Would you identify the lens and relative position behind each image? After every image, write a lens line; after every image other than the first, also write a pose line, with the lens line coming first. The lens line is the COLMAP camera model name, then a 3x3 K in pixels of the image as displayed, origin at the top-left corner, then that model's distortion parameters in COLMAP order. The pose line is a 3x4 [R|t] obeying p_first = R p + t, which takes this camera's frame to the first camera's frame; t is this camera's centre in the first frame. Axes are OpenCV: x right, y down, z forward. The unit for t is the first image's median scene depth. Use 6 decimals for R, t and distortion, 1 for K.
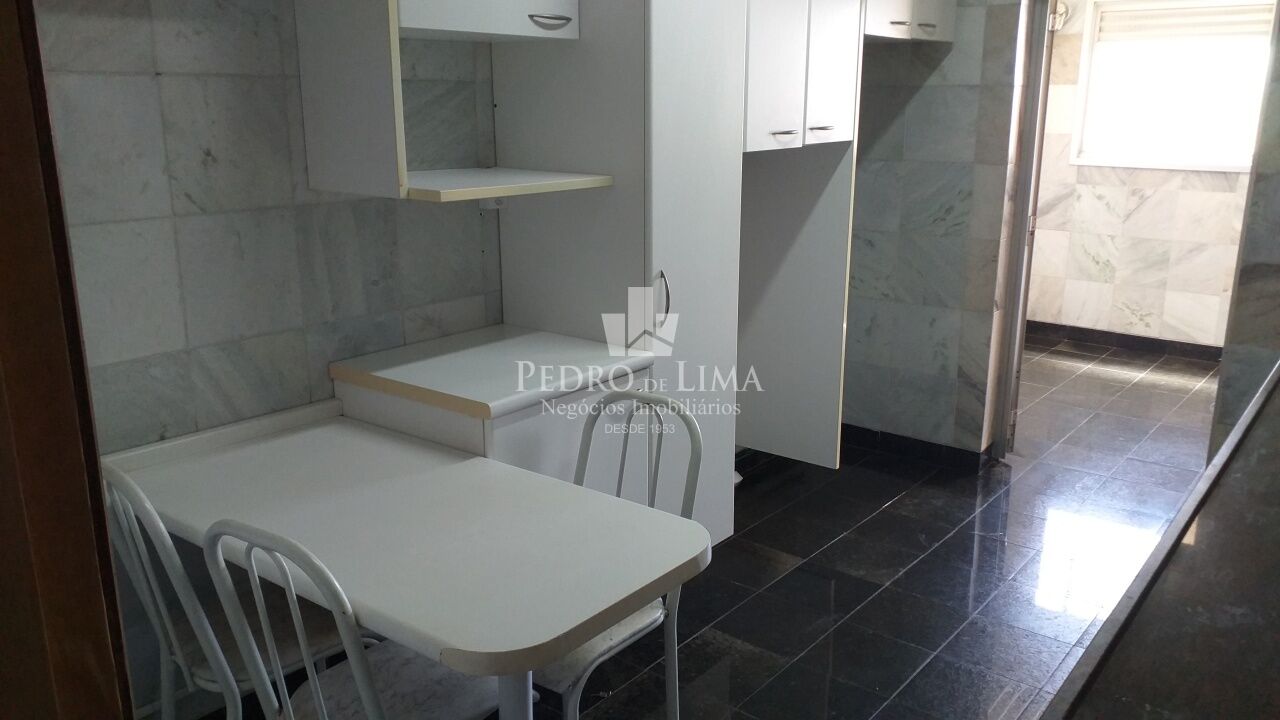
lens RADIAL K [[1022.8, 0, 642.8], [0, 1022.8, 365.5], [0, 0, 1]] dist [0.095603, -0.167471]
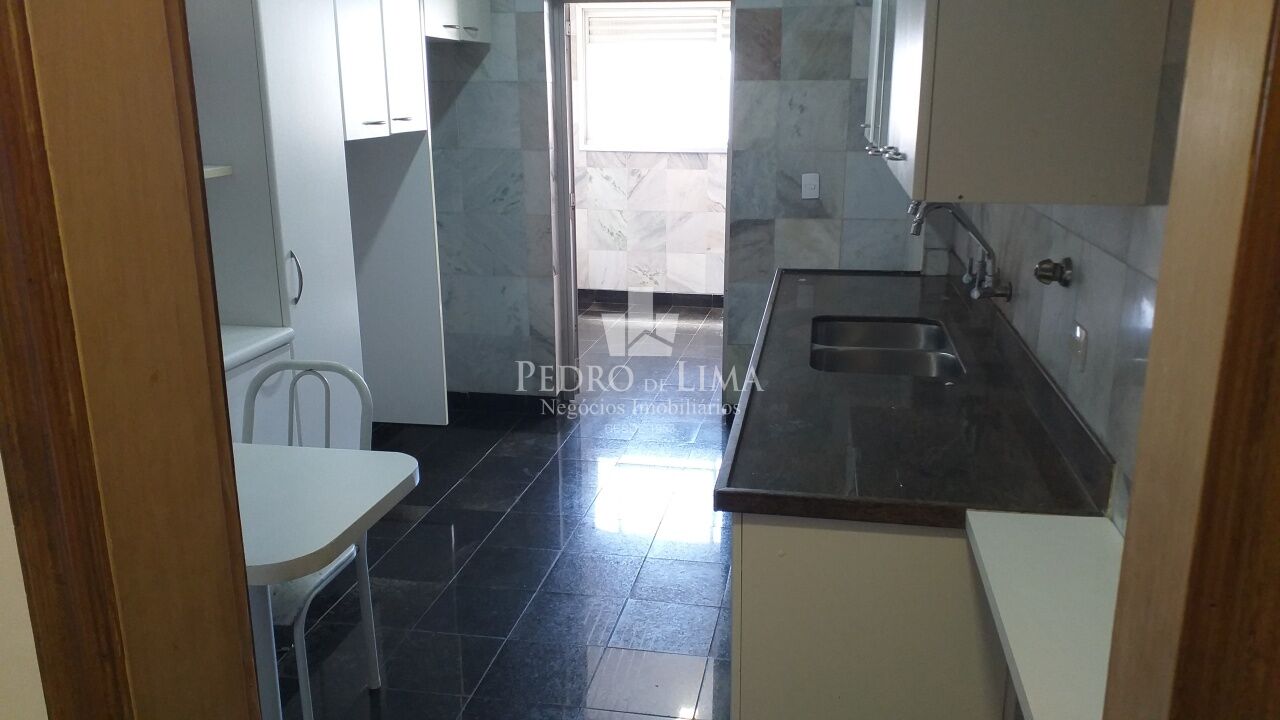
lens RADIAL K [[1026.0, 0, 649.3], [0, 1026.0, 362.1], [0, 0, 1]] dist [0.163665, -0.314404]
pose [[0.886223, -0.120147, 0.447407, -0.100323], [0.118964, 0.992419, 0.030861, 0.022412], [-0.447723, 0.025876, 0.893798, -0.097187]]
